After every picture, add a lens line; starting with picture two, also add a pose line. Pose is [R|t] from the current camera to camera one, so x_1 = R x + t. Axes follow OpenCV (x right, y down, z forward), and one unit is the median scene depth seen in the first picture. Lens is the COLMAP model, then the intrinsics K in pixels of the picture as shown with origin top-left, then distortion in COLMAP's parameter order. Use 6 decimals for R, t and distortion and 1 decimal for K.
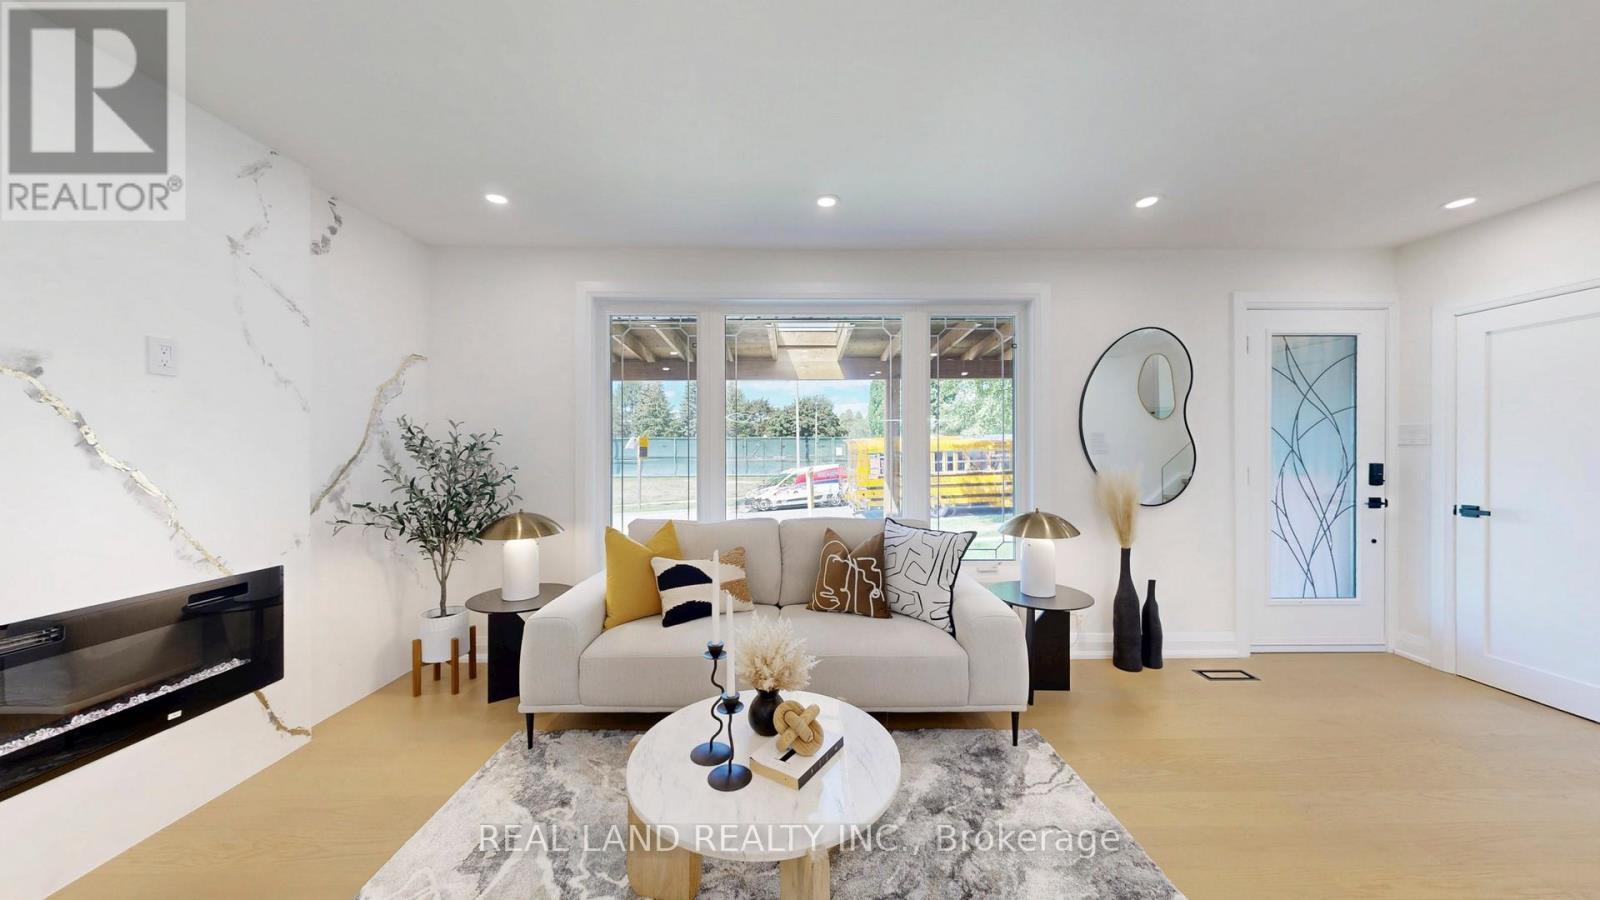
lens RADIAL K [[508.7, 0, 801.5], [0, 508.7, 452.9], [0, 0, 1]] dist [0.002165, 0.000278]
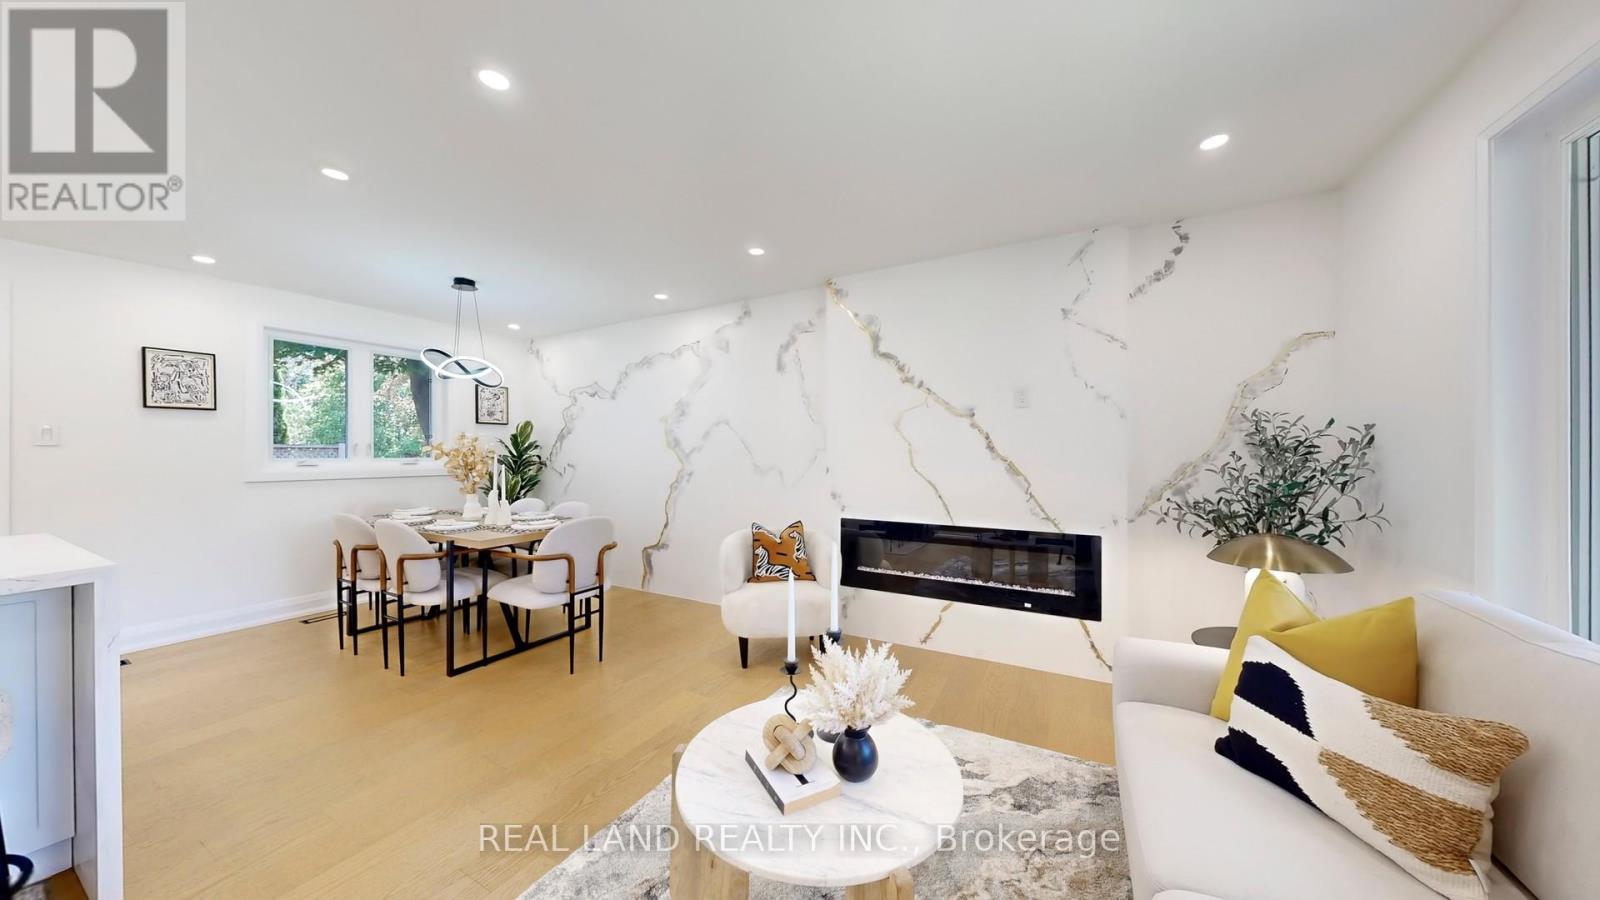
lens RADIAL K [[508.7, 0, 800.8], [0, 508.7, 452.7], [0, 0, 1]] dist [0.002165, 0.000278]
pose [[-0.488858, -0.000201, -0.872364, 0.419739], [-0.000975, 0.999999, 0.000316, 0.002409], [0.872363, 0.001005, -0.488858, 0.777098]]
